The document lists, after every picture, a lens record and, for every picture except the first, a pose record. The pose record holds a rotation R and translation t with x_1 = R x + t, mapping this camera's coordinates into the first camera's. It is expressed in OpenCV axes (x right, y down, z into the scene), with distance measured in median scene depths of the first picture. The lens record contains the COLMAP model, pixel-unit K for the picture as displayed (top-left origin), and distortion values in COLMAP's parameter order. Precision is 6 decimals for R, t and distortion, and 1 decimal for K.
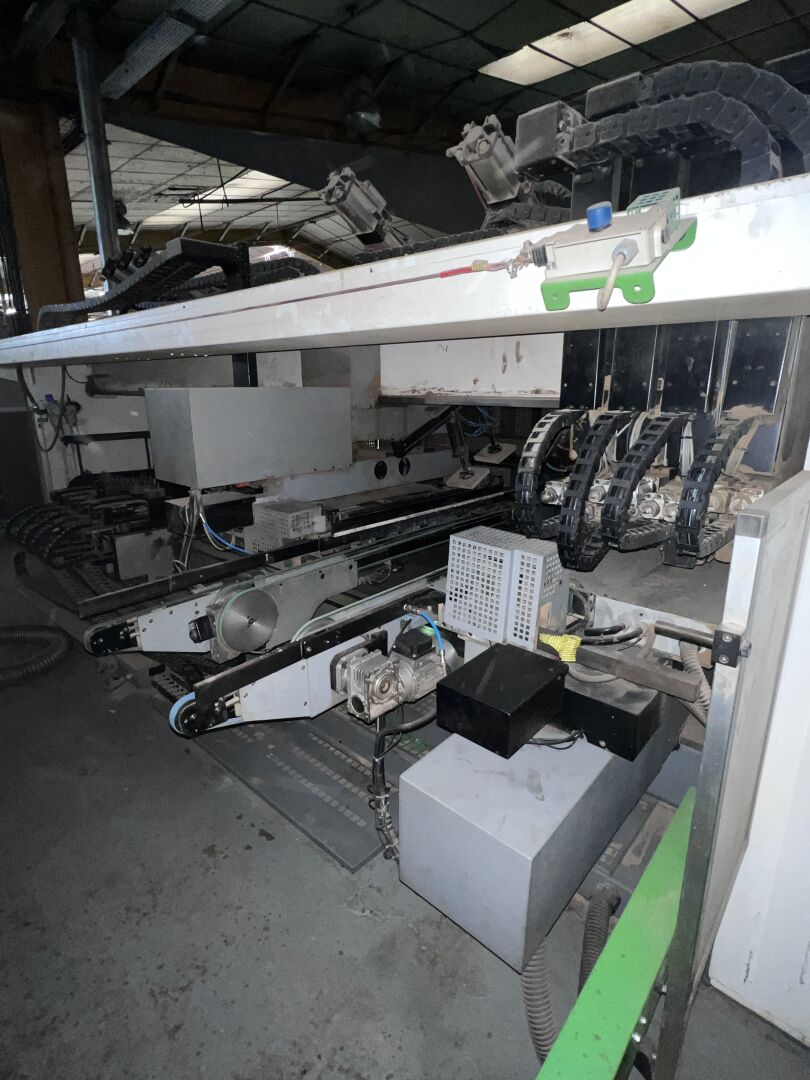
lens RADIAL K [[542.4, 0, 402.3], [0, 542.4, 538.4], [0, 0, 1]] dist [-0.001630, 0.000115]
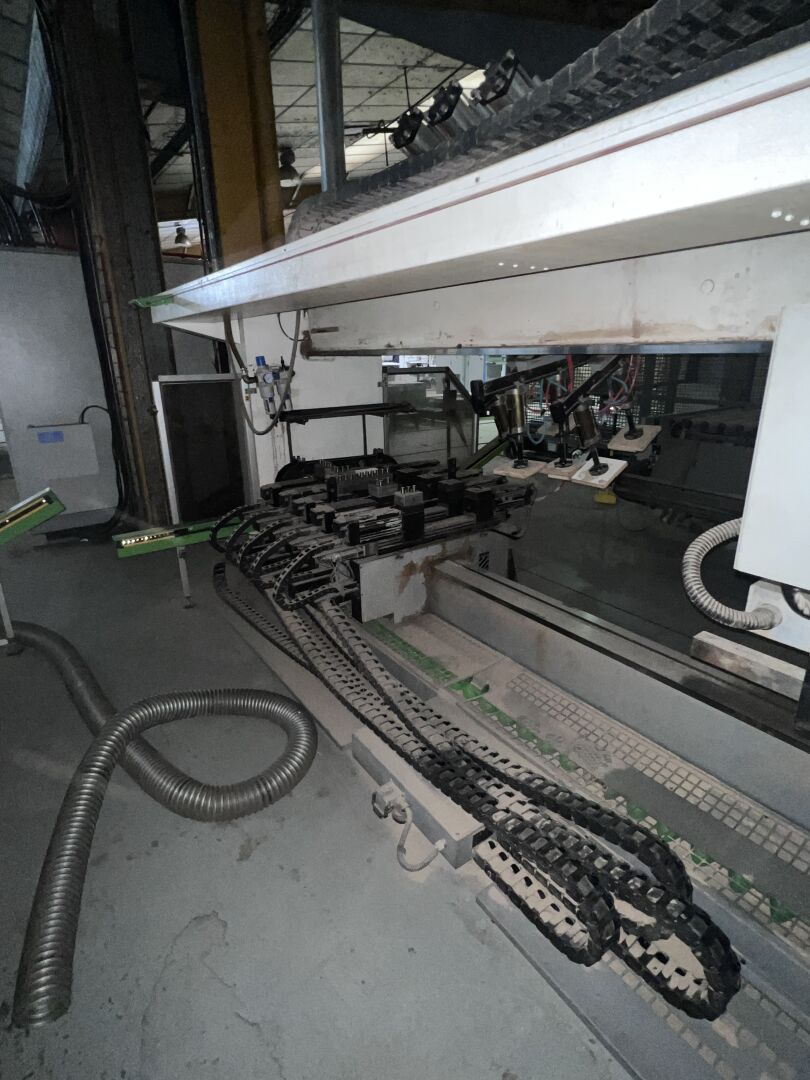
lens RADIAL K [[542.4, 0, 401.2], [0, 542.4, 535.4], [0, 0, 1]] dist [-0.001630, 0.000115]
pose [[0.976886, 0.052576, -0.207197, -0.346240], [-0.041644, 0.997518, 0.056774, -0.080941], [0.209667, -0.046833, 0.976651, 0.348155]]
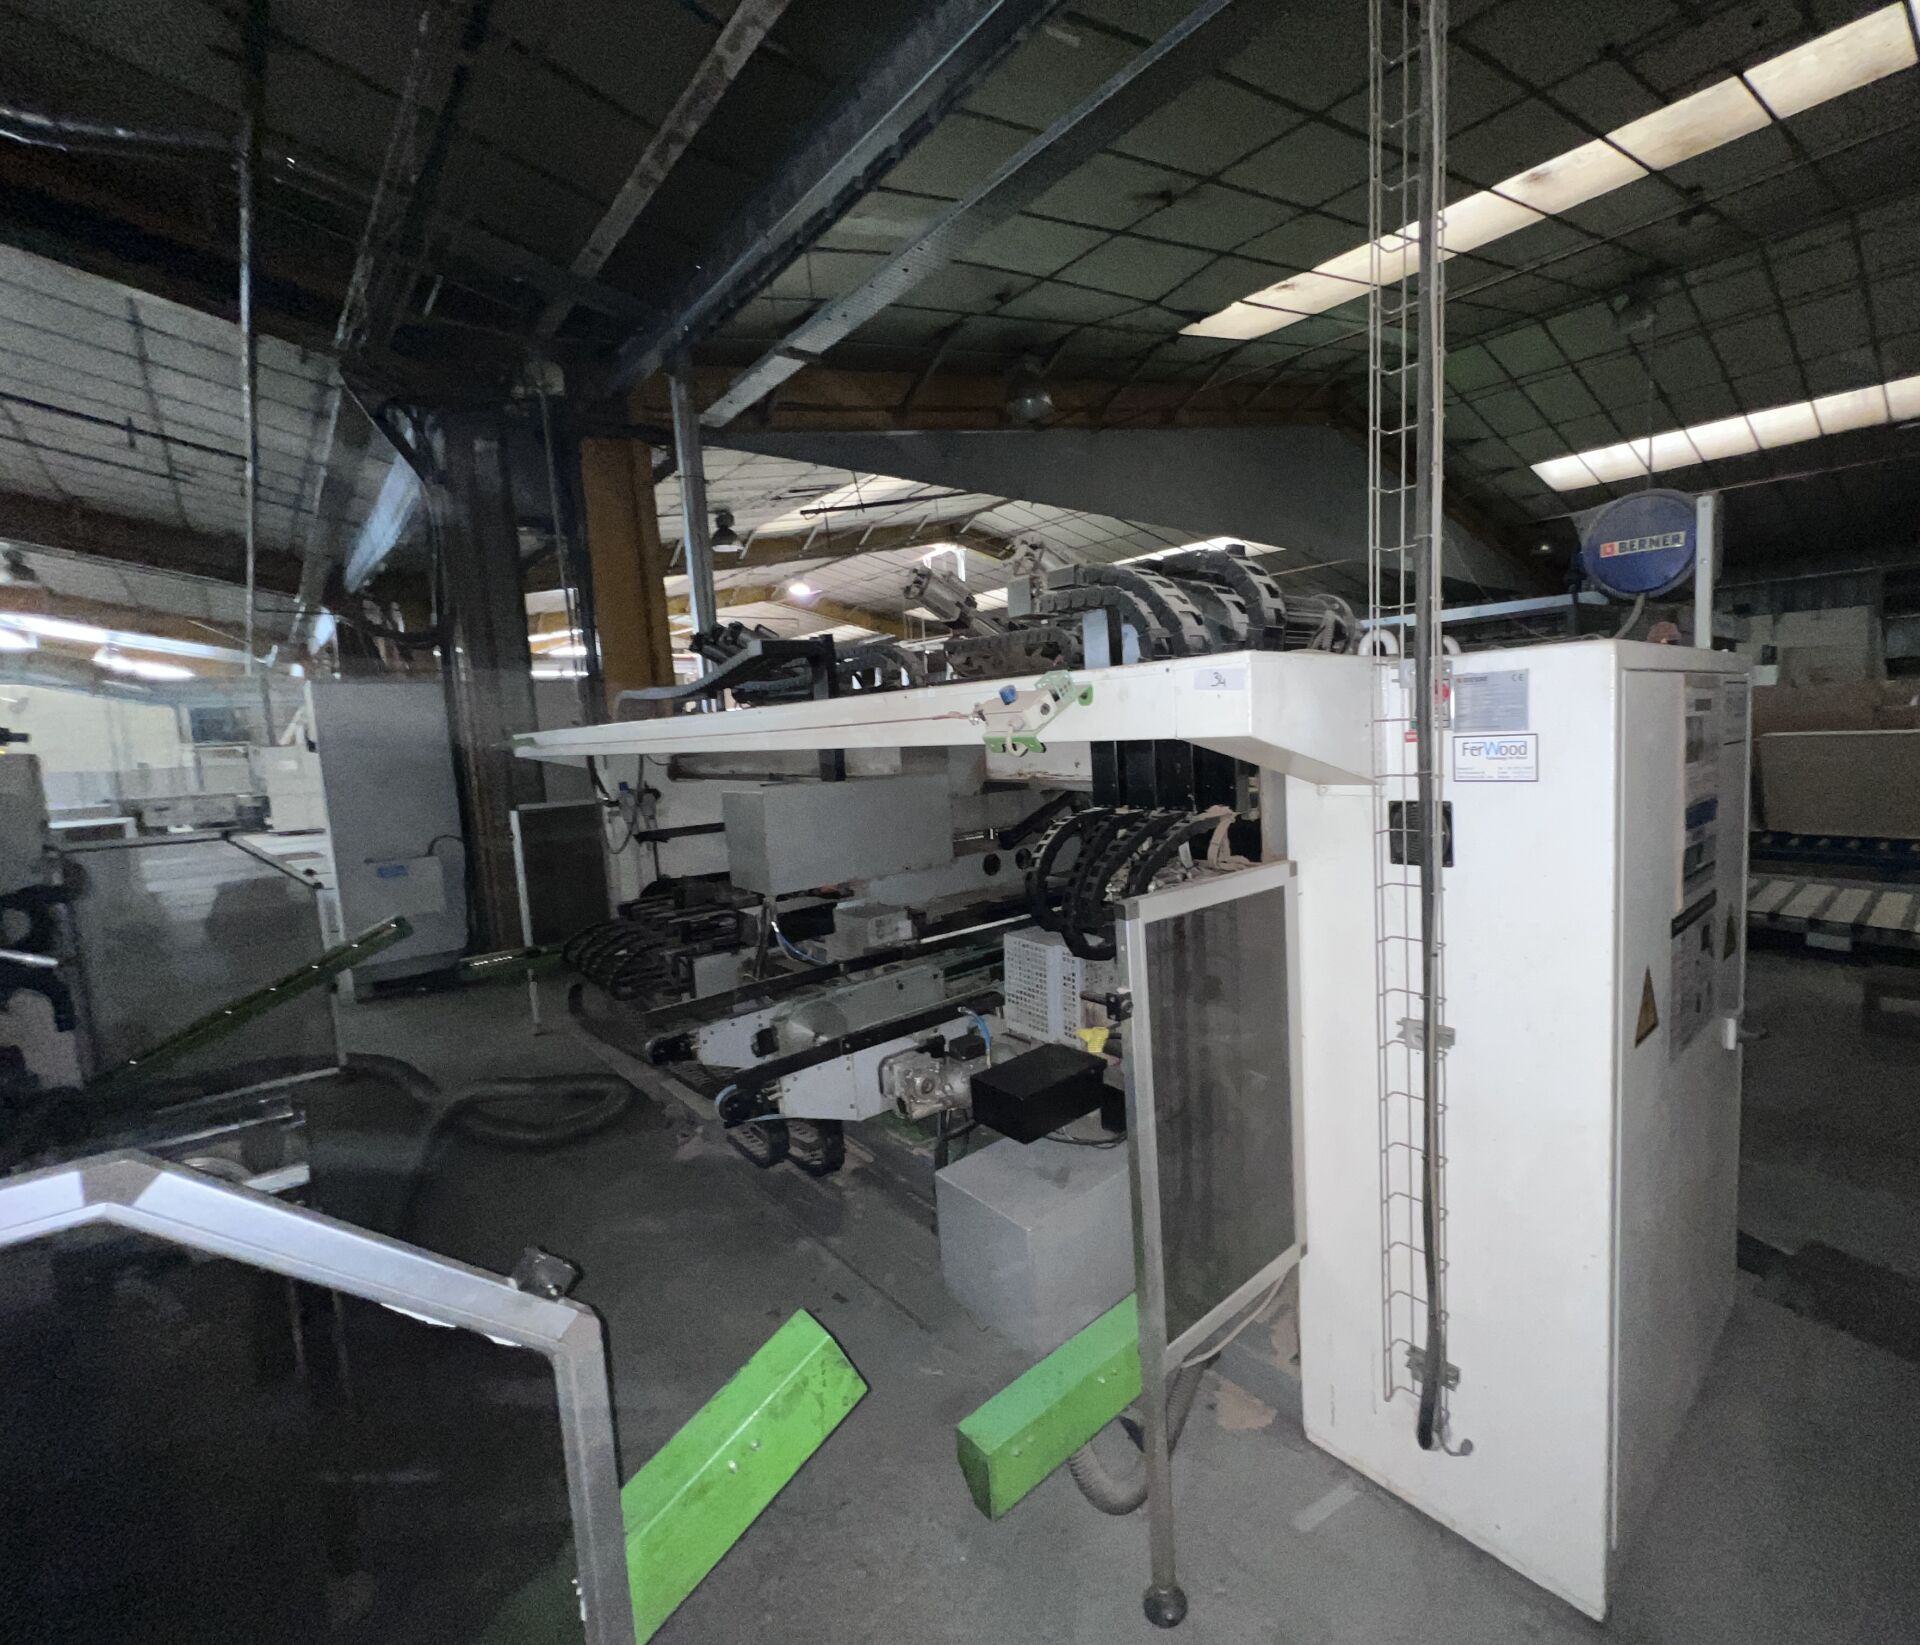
lens RADIAL K [[874.7, 0, 1084.4], [0, 874.7, 824.3], [0, 0, 1]] dist [0.001900, -0.000848]
pose [[0.995821, -0.042821, -0.080661, 0.151488], [0.029885, 0.987423, -0.155248, 0.019756], [0.086295, 0.152188, 0.984577, -0.240754]]
